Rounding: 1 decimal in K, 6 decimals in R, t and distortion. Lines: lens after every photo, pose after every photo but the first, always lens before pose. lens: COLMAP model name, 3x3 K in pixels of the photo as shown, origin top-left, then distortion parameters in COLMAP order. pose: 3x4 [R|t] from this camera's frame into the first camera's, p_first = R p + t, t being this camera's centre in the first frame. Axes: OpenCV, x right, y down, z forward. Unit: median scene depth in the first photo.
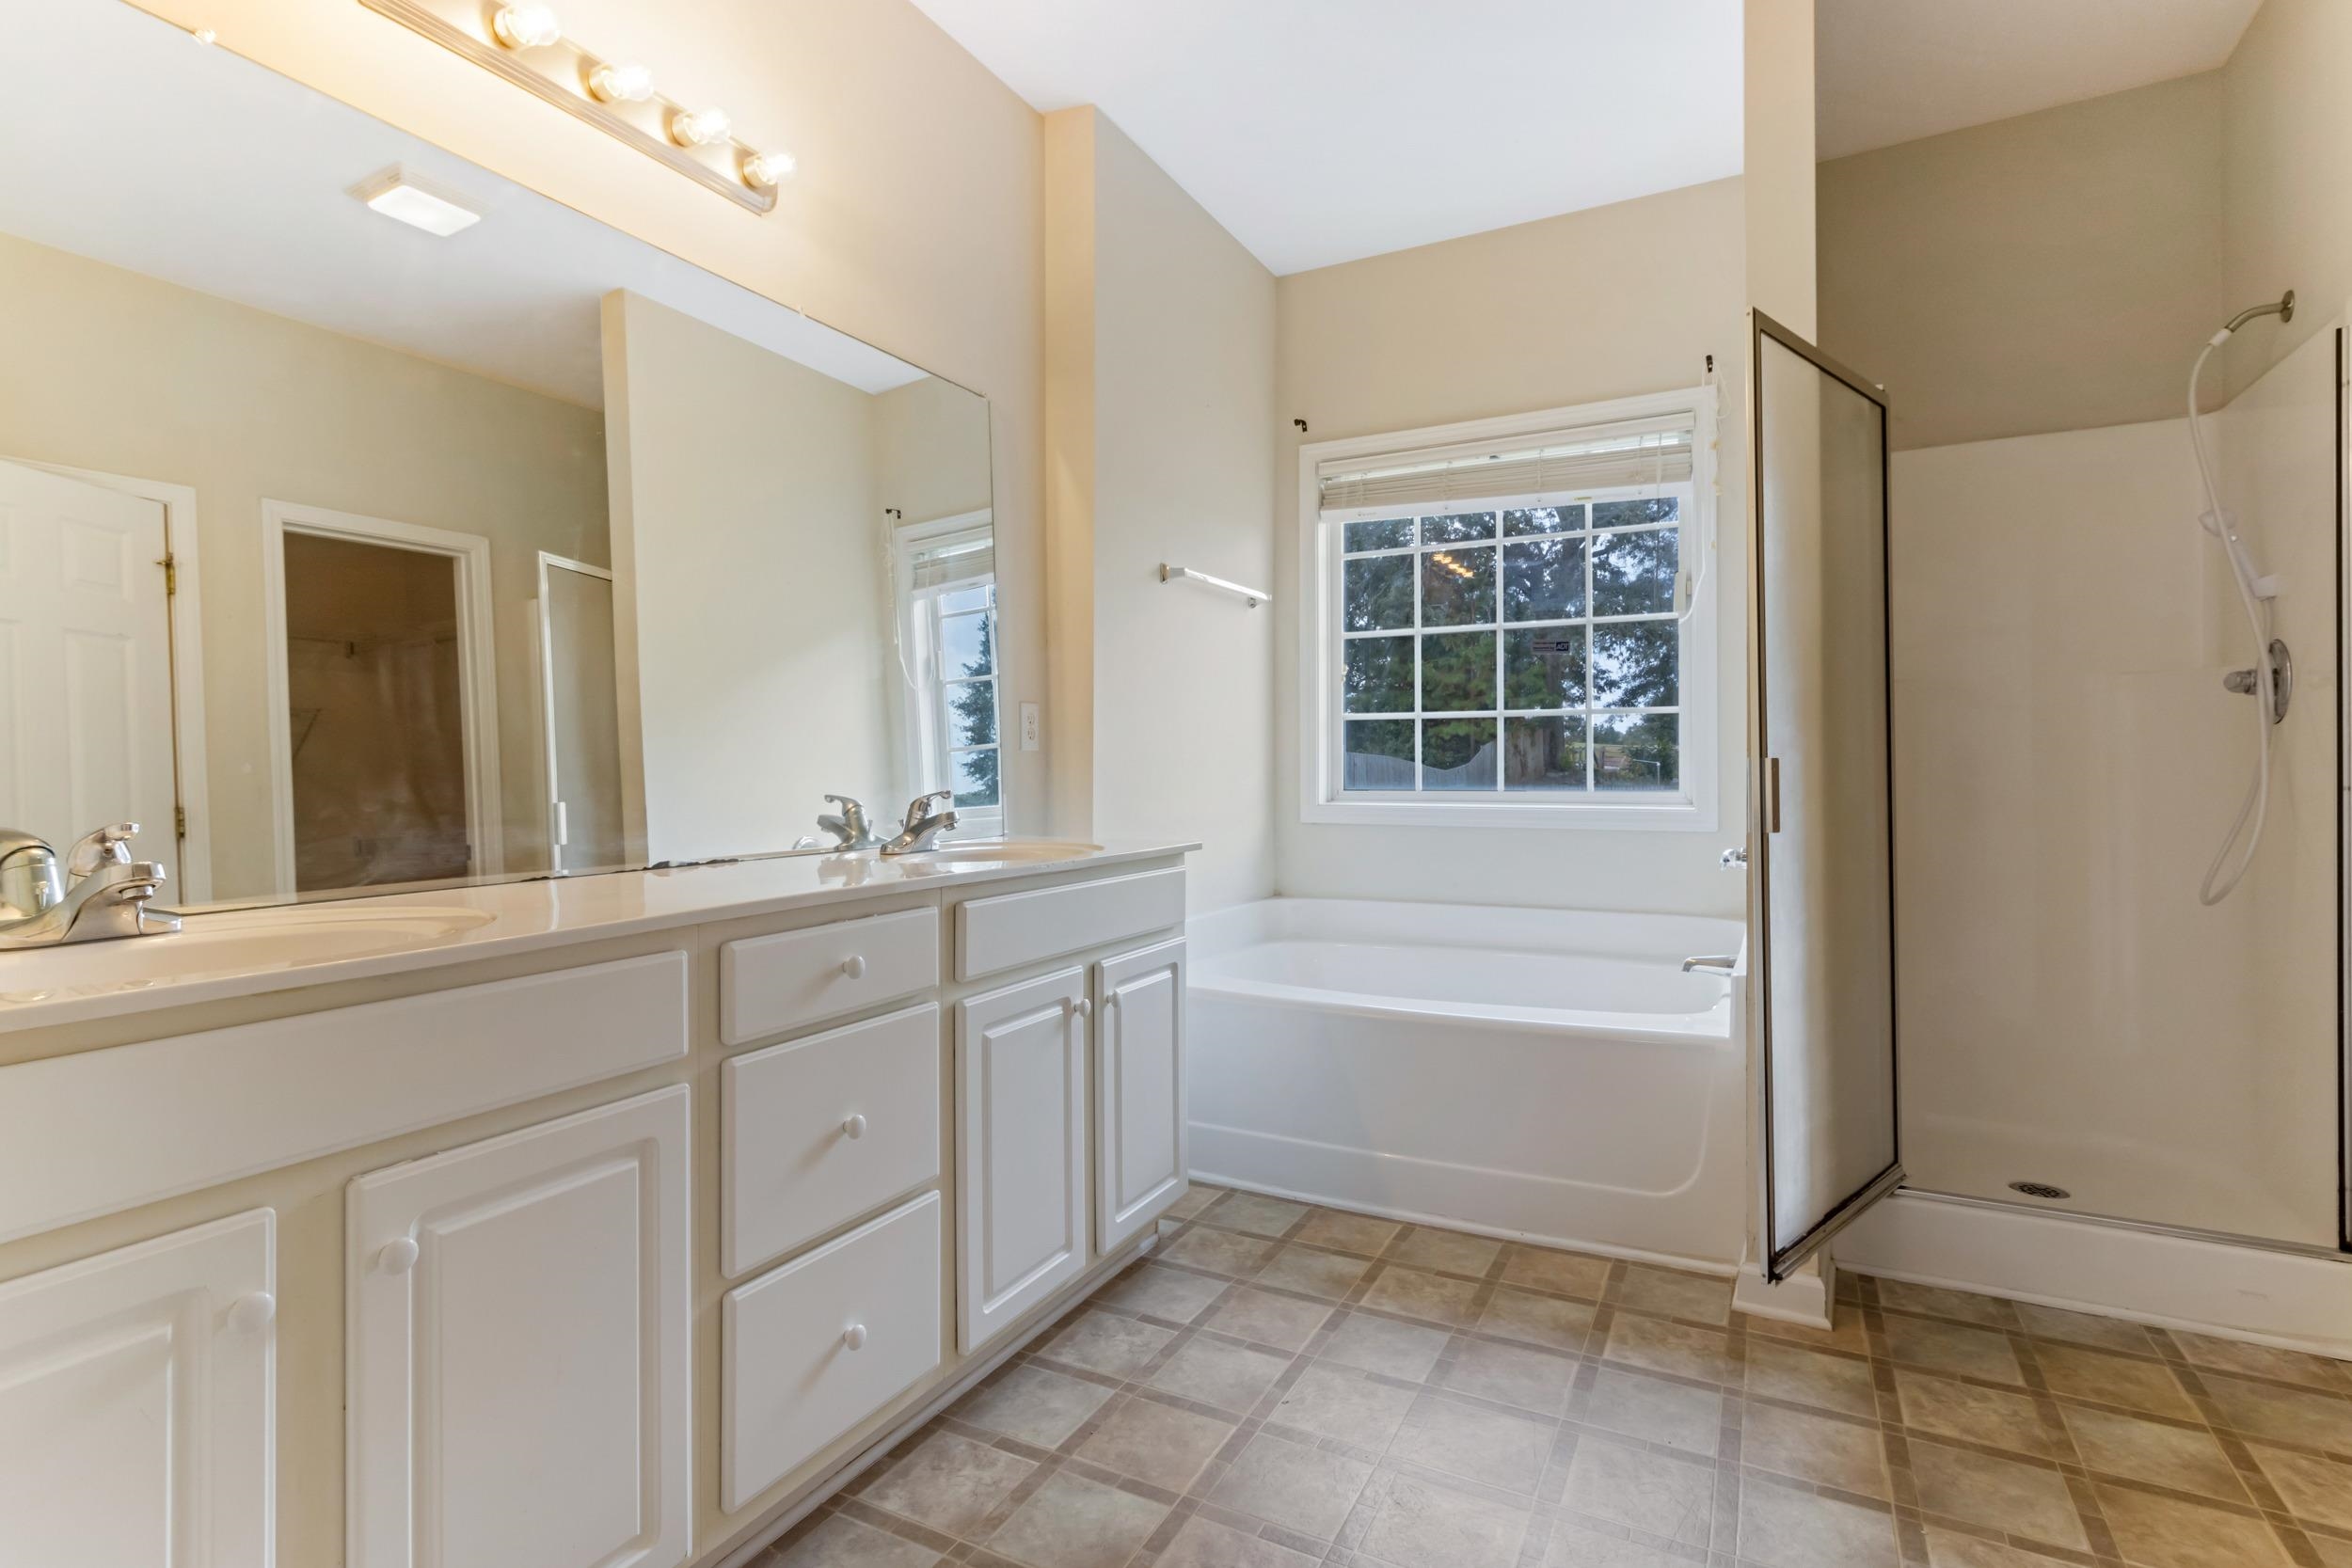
lens RADIAL K [[1134.2, 0, 1181.3], [0, 1134.2, 778.5], [0, 0, 1]] dist [0.004995, -0.001029]
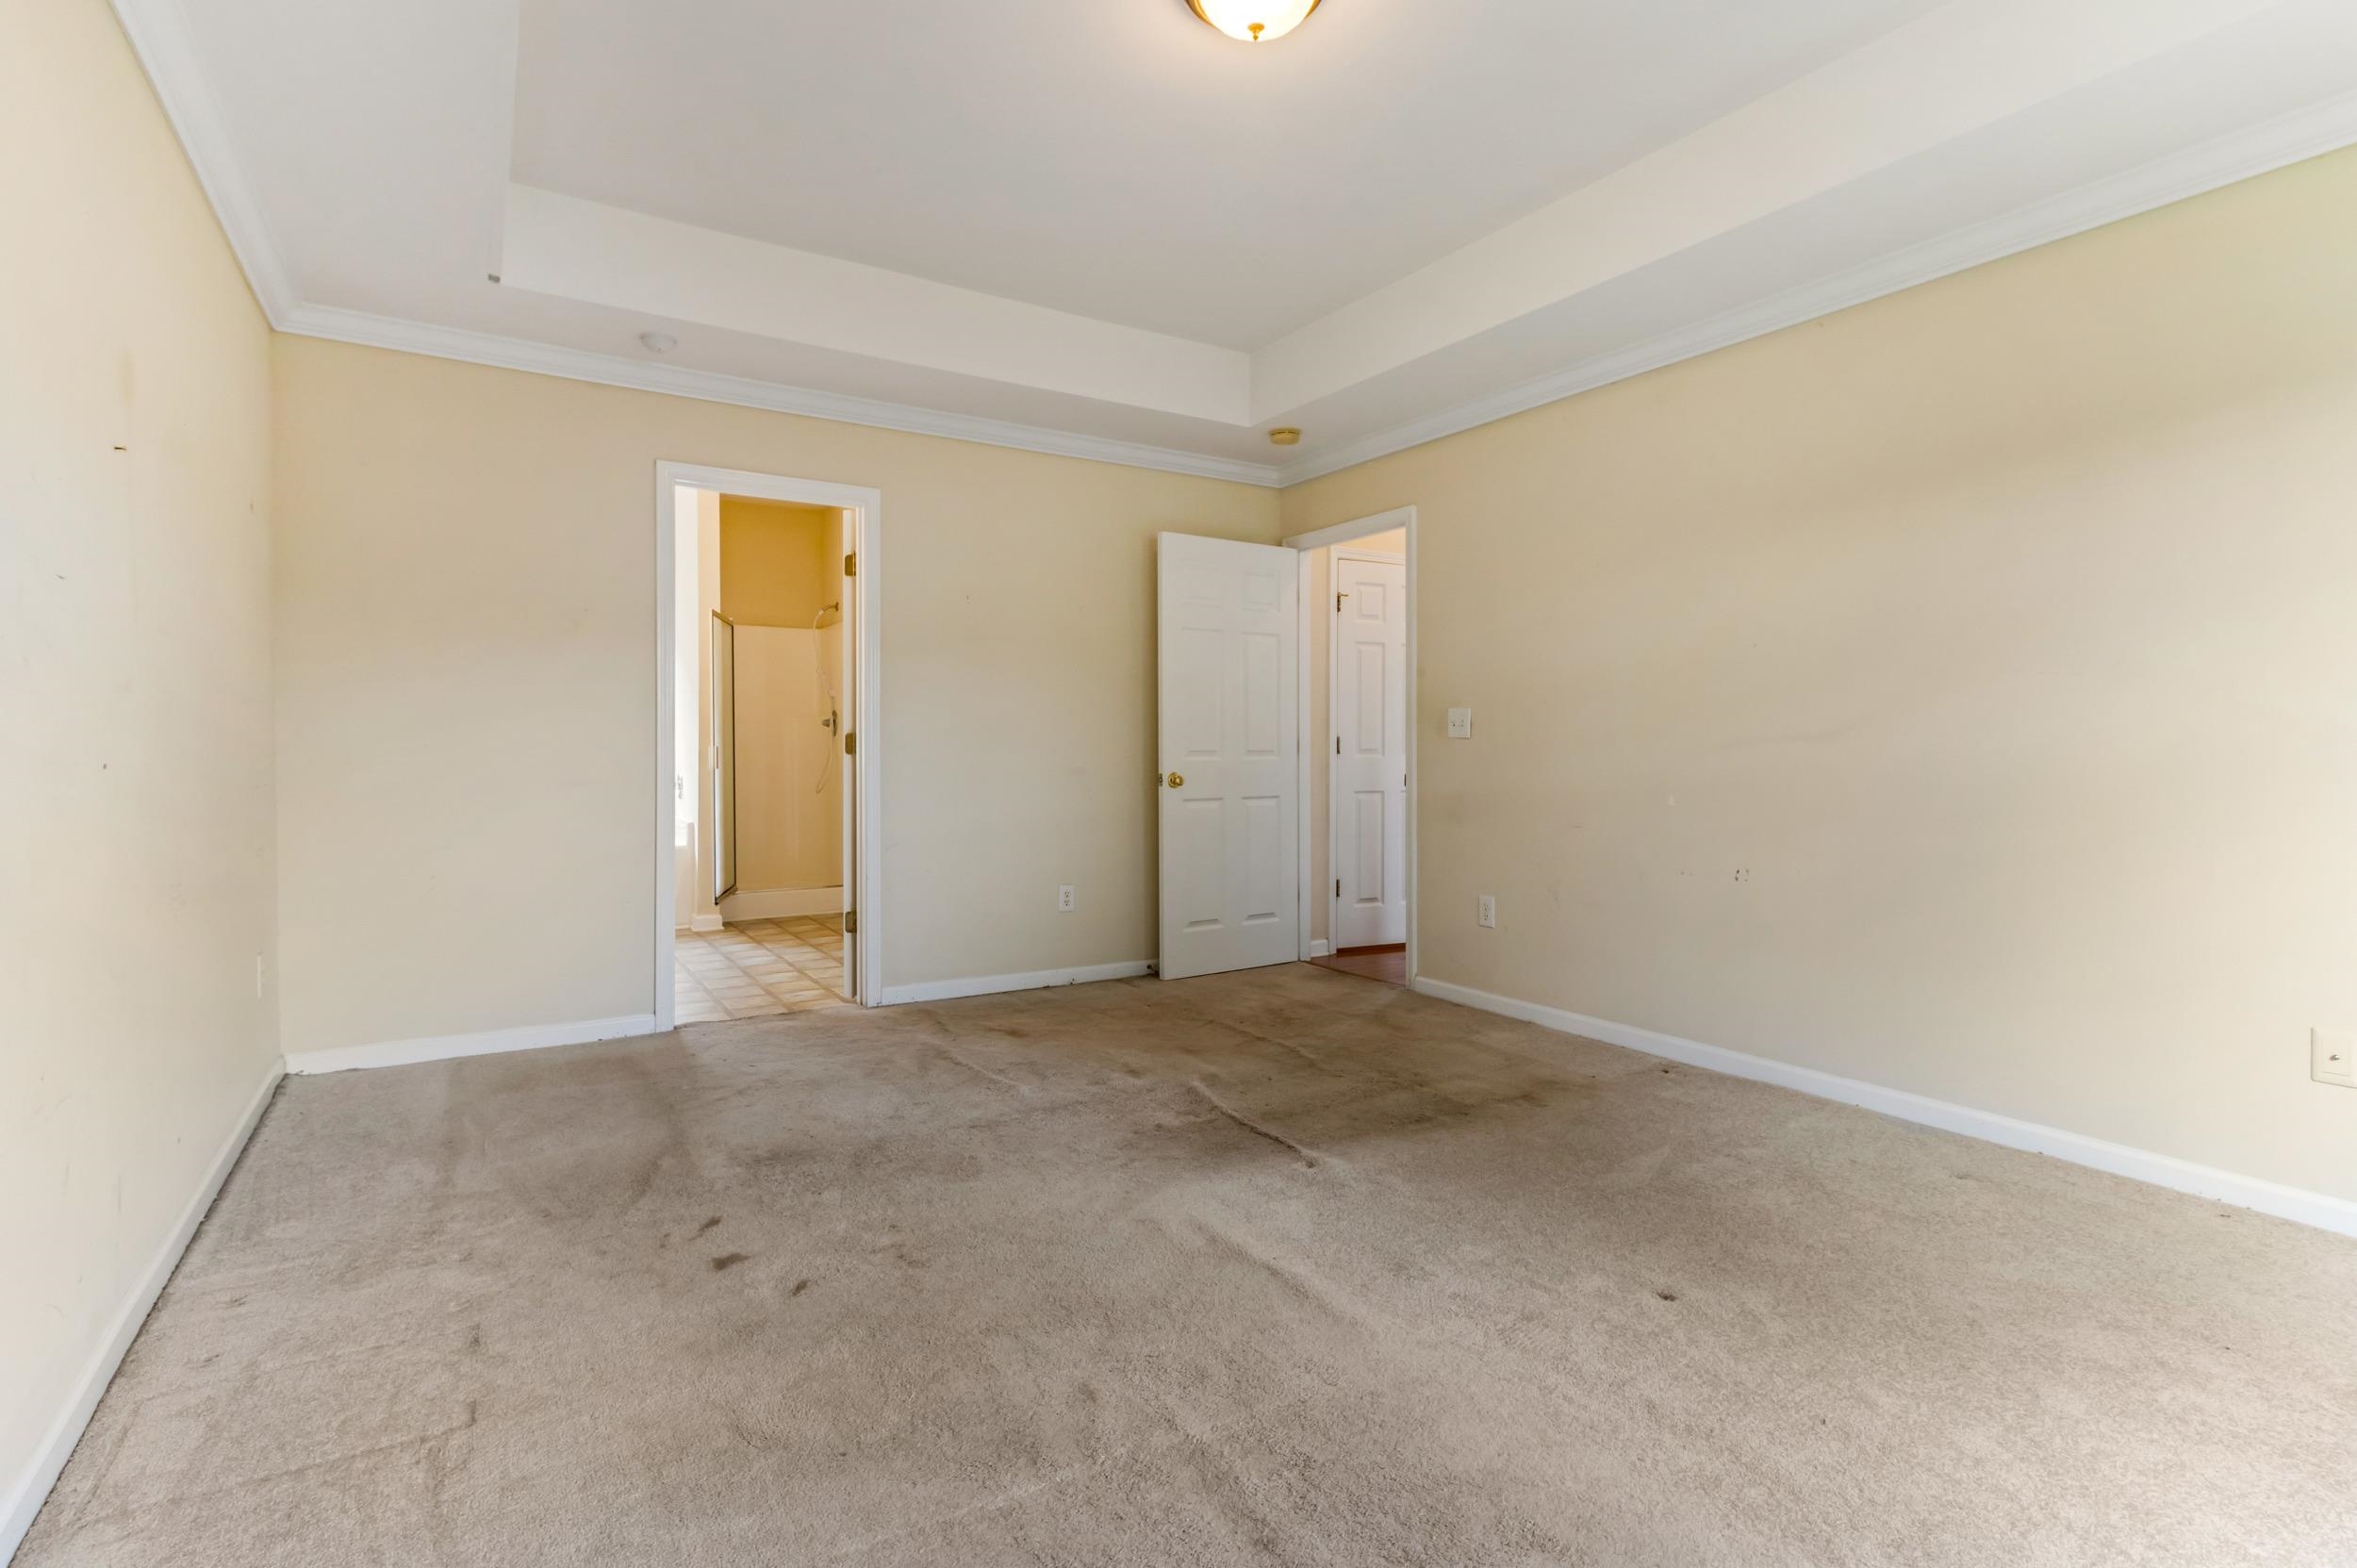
lens RADIAL K [[1136.8, 0, 1176.9], [0, 1136.8, 774.9], [0, 0, 1]] dist [0.004995, -0.001029]
pose [[0.509096, 0.003007, 0.860705, -1.065633], [-0.003144, 0.999994, -0.001634, 0.050988], [-0.860704, -0.001874, 0.509102, -1.195344]]
